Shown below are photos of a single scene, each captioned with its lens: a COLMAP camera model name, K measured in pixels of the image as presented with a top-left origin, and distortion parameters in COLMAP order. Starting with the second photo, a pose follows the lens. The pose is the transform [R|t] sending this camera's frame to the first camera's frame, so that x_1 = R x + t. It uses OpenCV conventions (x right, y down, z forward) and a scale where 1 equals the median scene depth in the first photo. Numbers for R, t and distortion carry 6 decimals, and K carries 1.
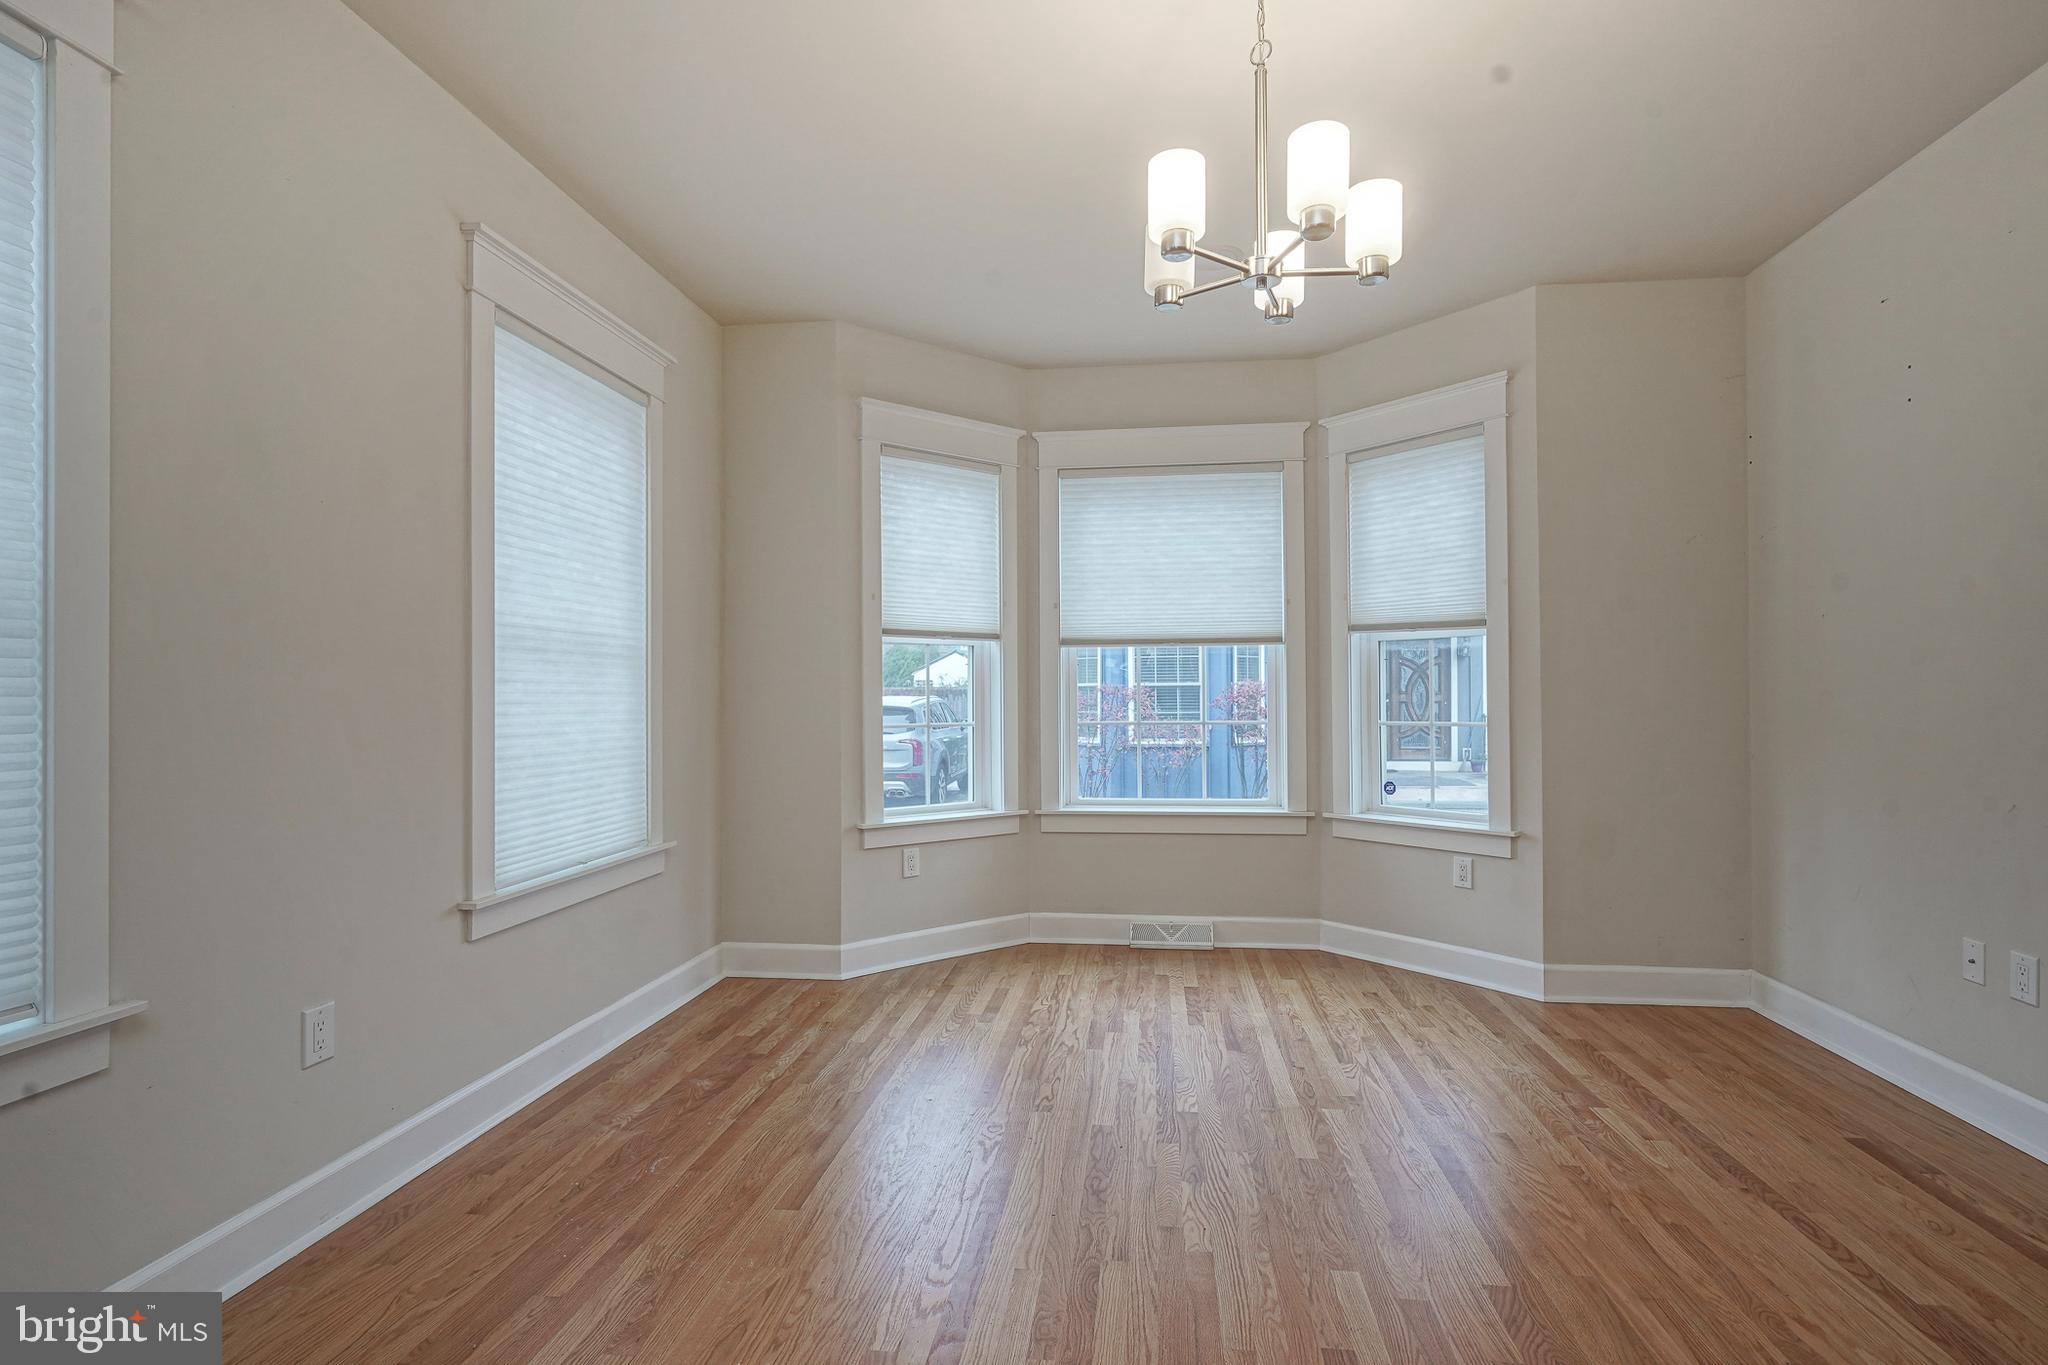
lens RADIAL K [[1026.5, 0, 1039.8], [0, 1026.5, 685.9], [0, 0, 1]] dist [-0.012438, 0.007004]
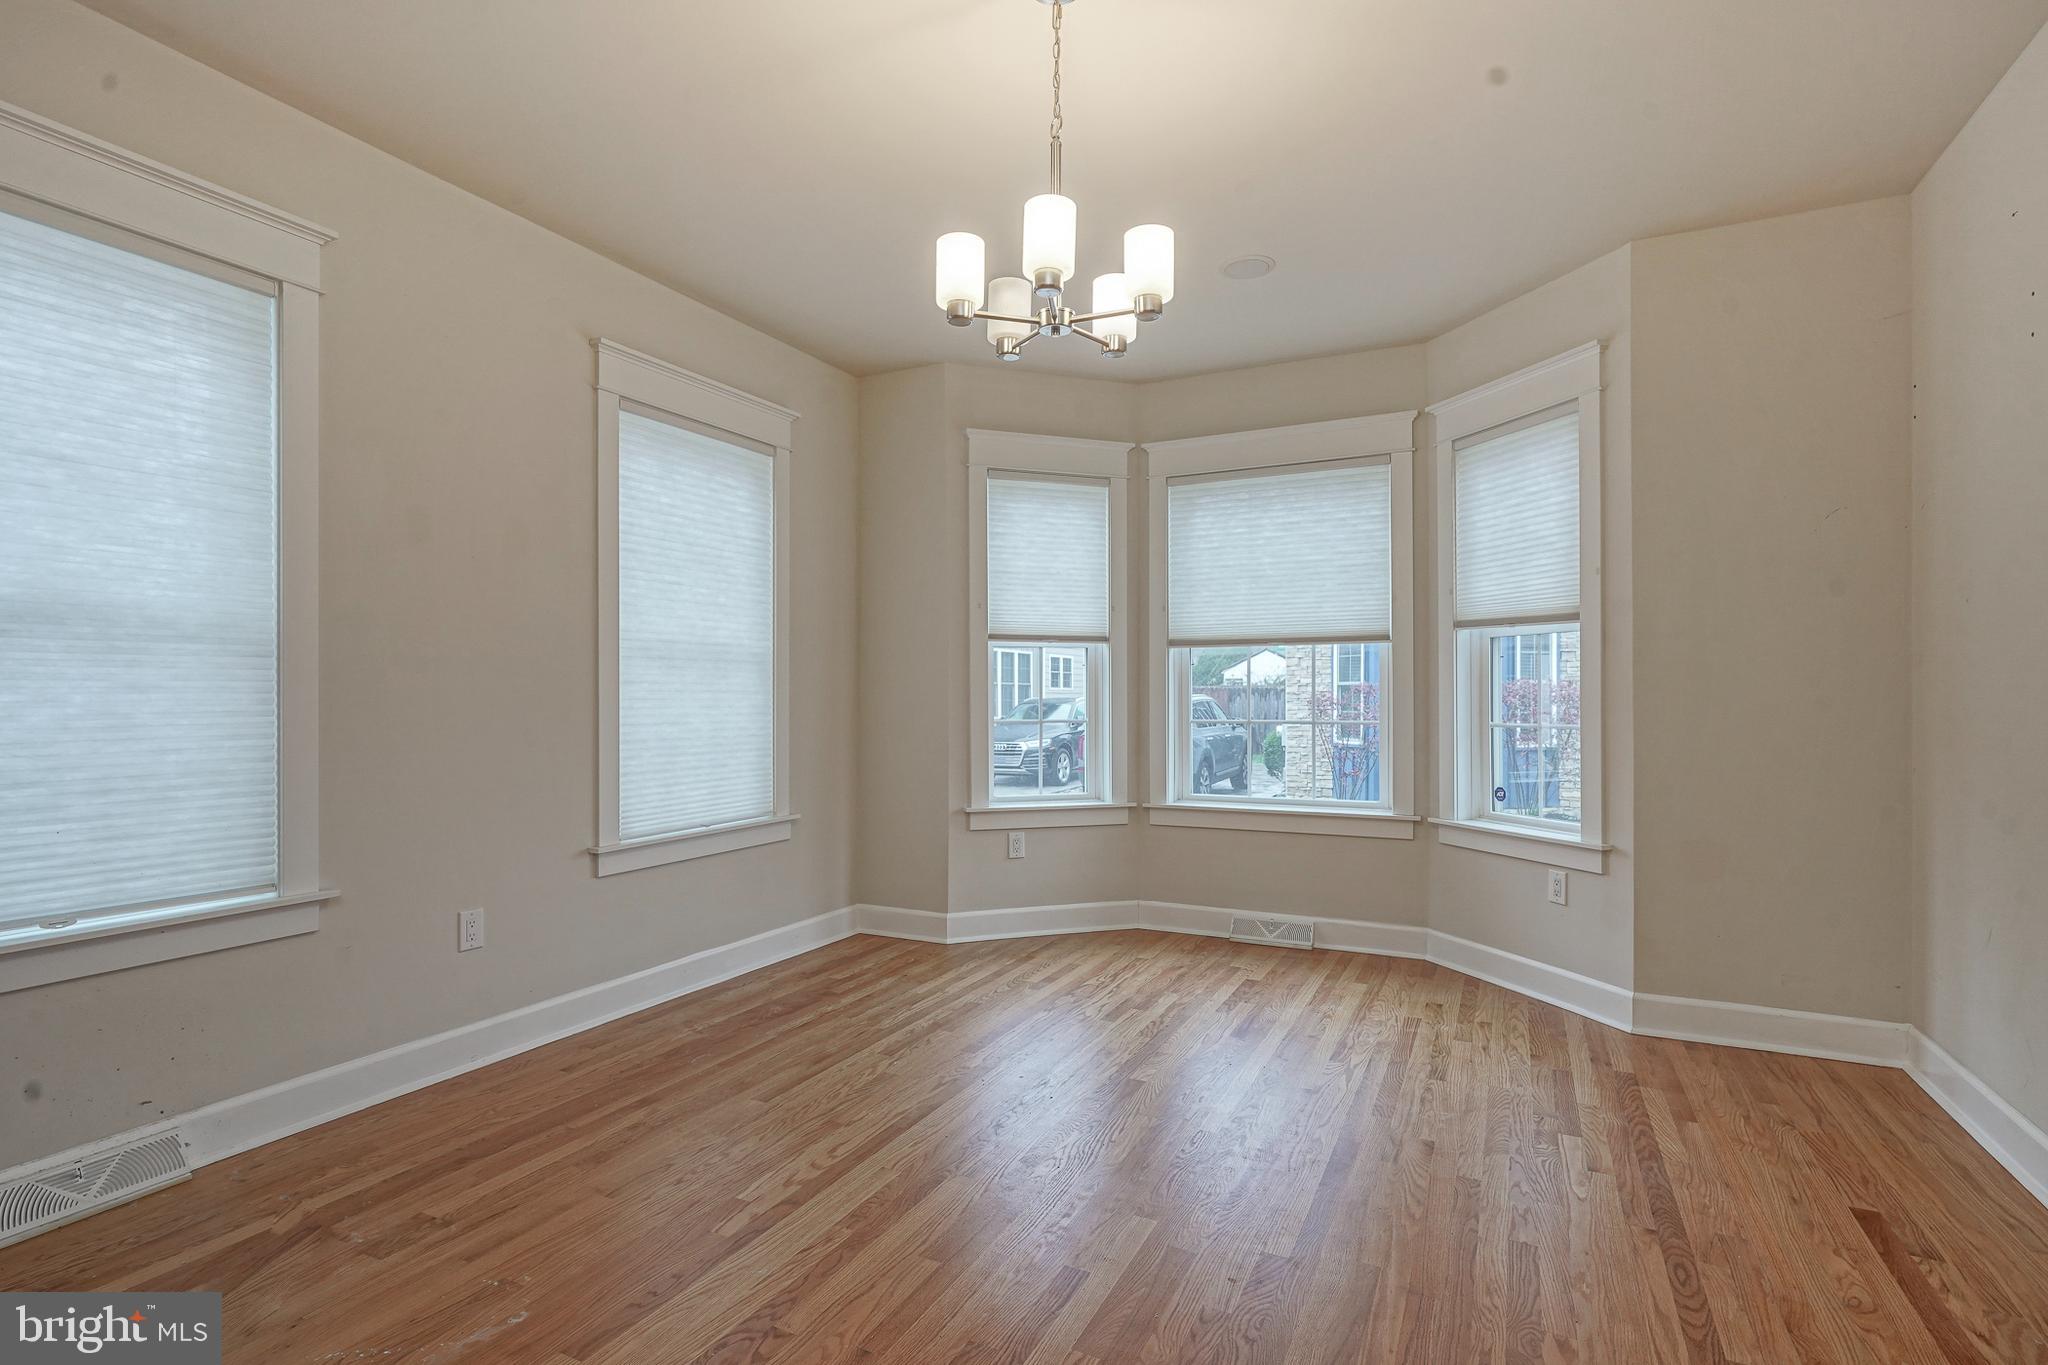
lens RADIAL K [[1026.5, 0, 1002.7], [0, 1026.5, 690.8], [0, 0, 1]] dist [-0.012438, 0.007004]
pose [[0.935184, 0.001658, -0.354158, 0.294602], [0.000582, 0.999980, 0.006219, -0.001233], [0.354161, -0.006022, 0.935165, -0.044335]]
